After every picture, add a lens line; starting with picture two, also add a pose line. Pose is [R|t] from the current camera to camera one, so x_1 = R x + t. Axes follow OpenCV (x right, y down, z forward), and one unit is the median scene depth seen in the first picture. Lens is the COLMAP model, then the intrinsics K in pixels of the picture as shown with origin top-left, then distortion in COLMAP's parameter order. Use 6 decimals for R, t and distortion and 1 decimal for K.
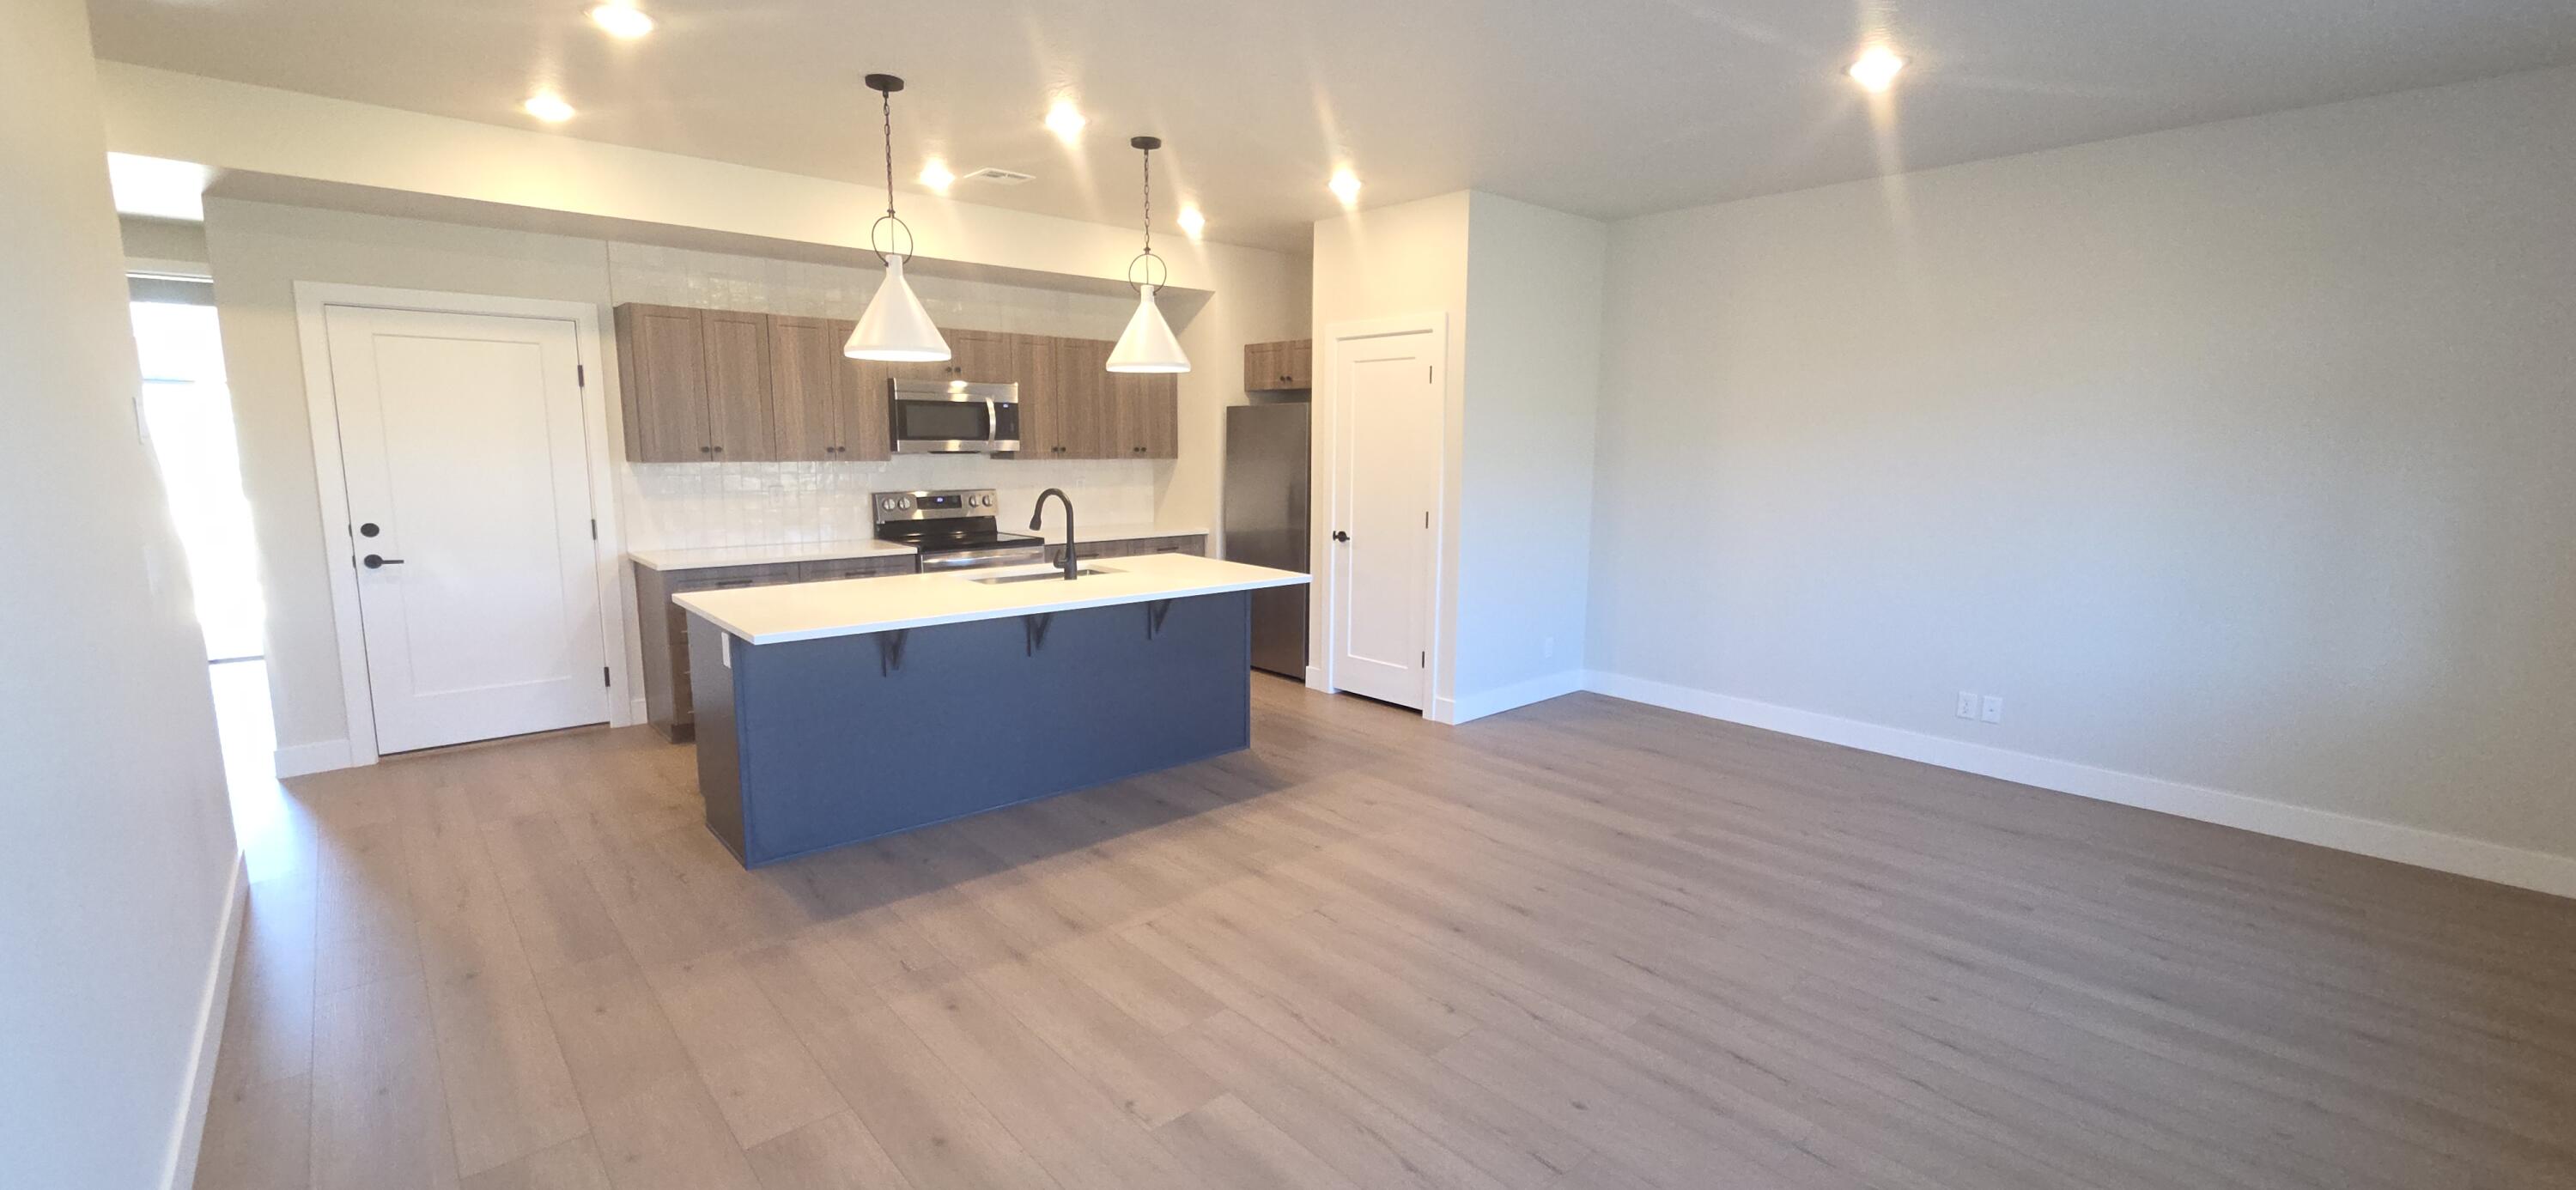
lens RADIAL K [[1055.5, 0, 1285.6], [0, 1055.5, 583.8], [0, 0, 1]] dist [0.004982, -0.001578]
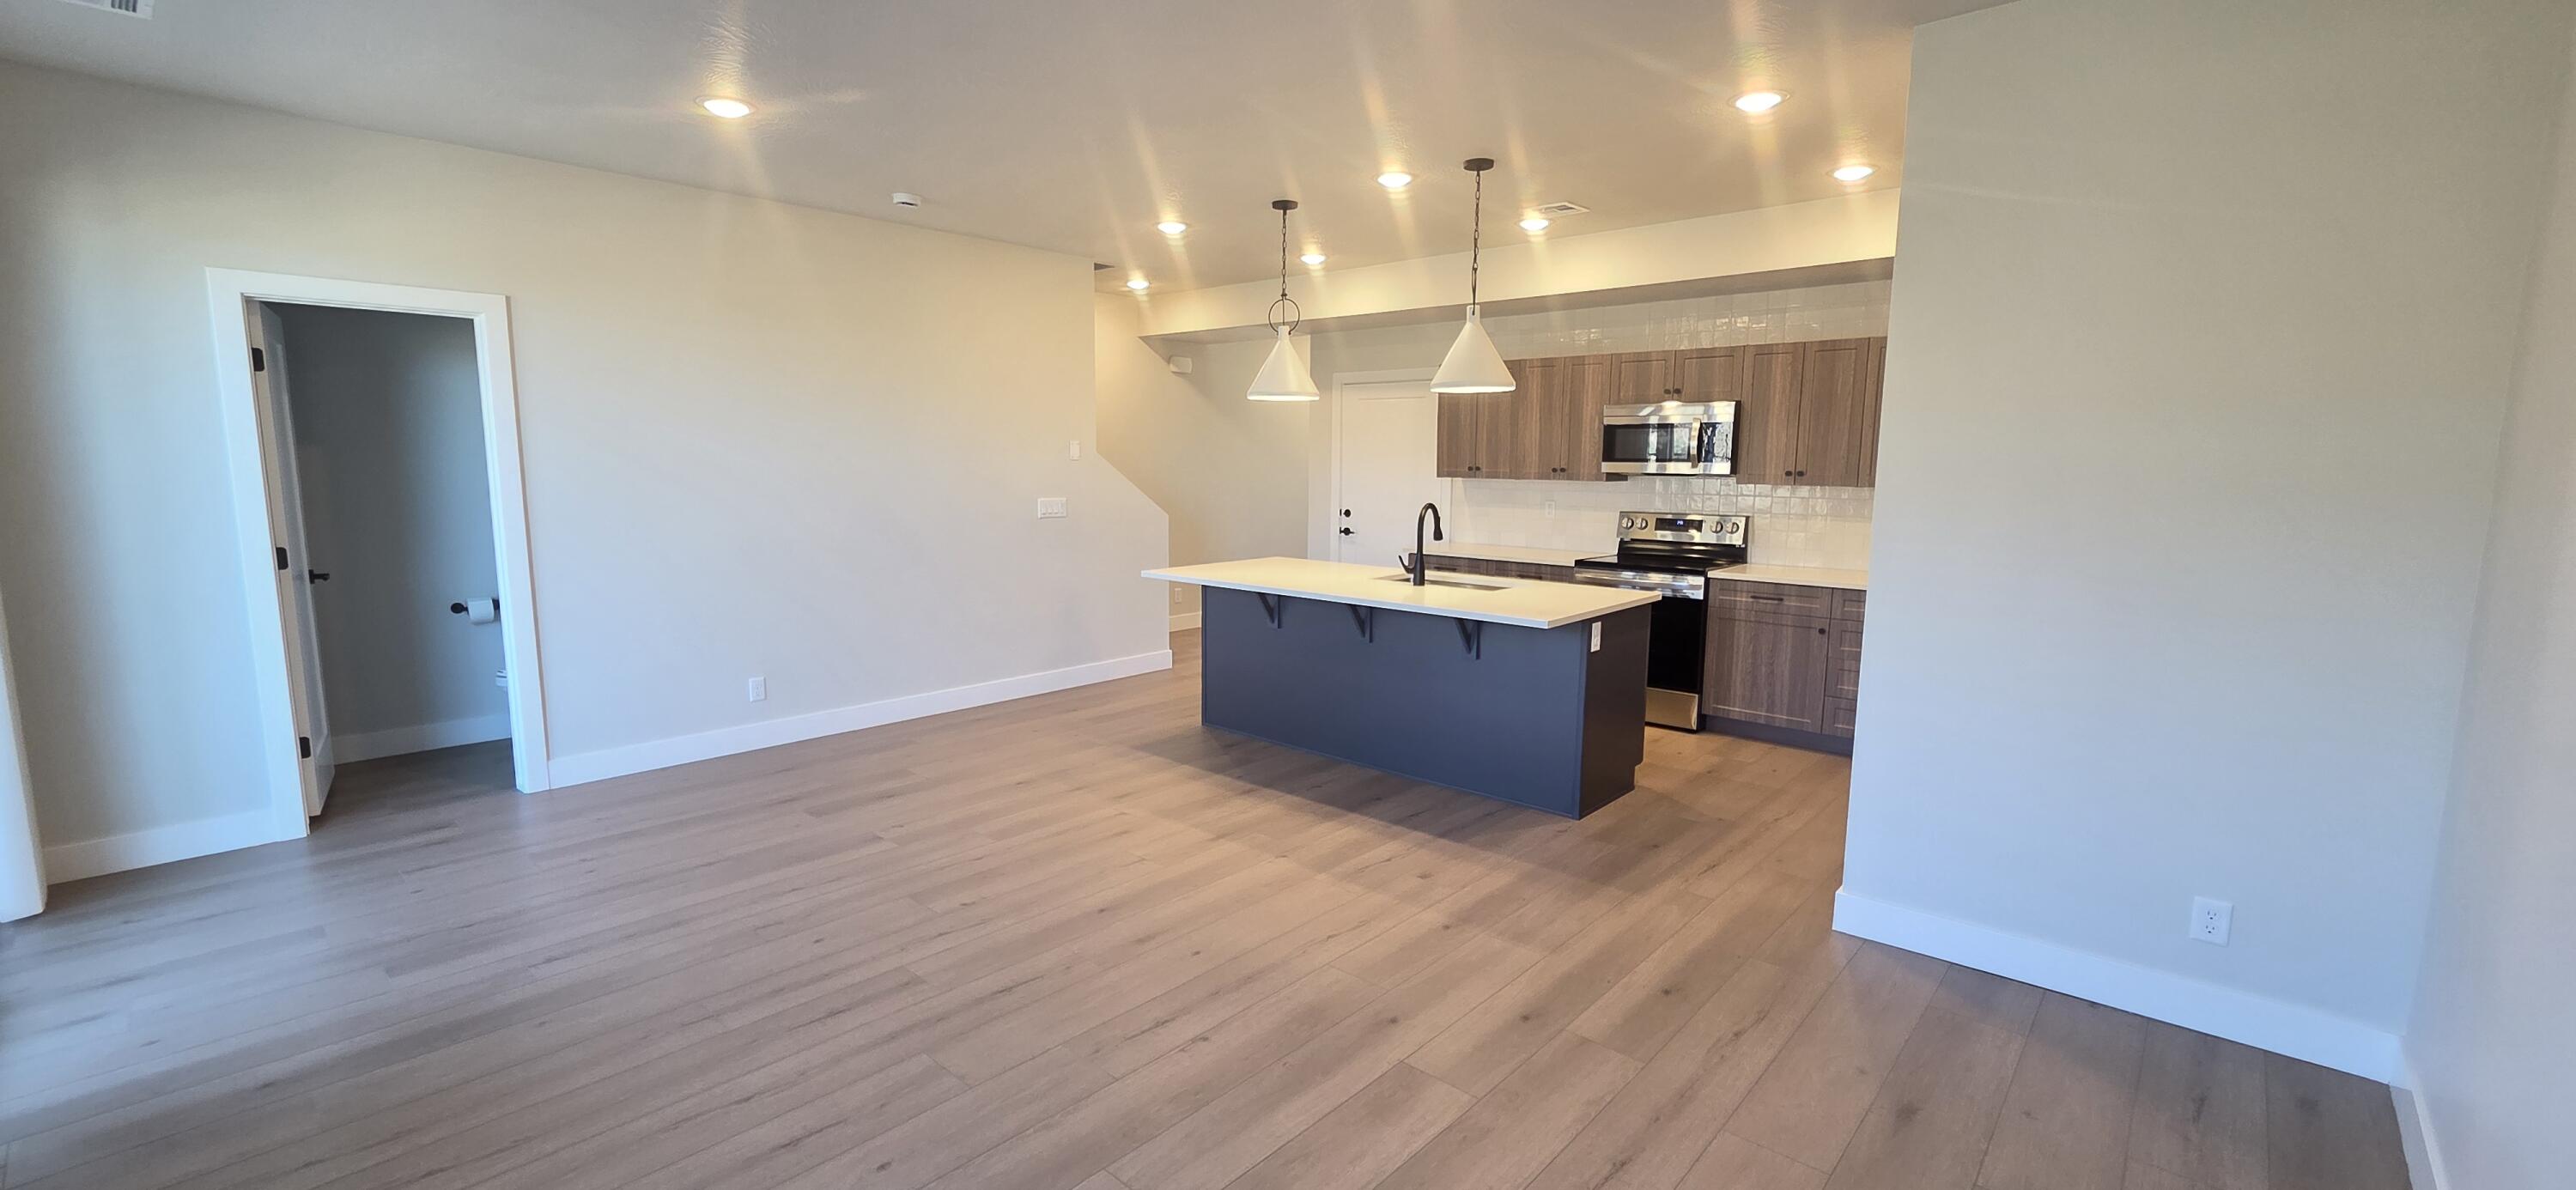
lens RADIAL K [[1055.5, 0, 1283.2], [0, 1055.5, 607.0], [0, 0, 1]] dist [0.004982, -0.001578]
pose [[0.105257, 0.135645, -0.985151, 0.890596], [-0.143344, 0.982377, 0.119947, -0.096965], [0.984060, 0.128590, 0.122846, 0.750146]]
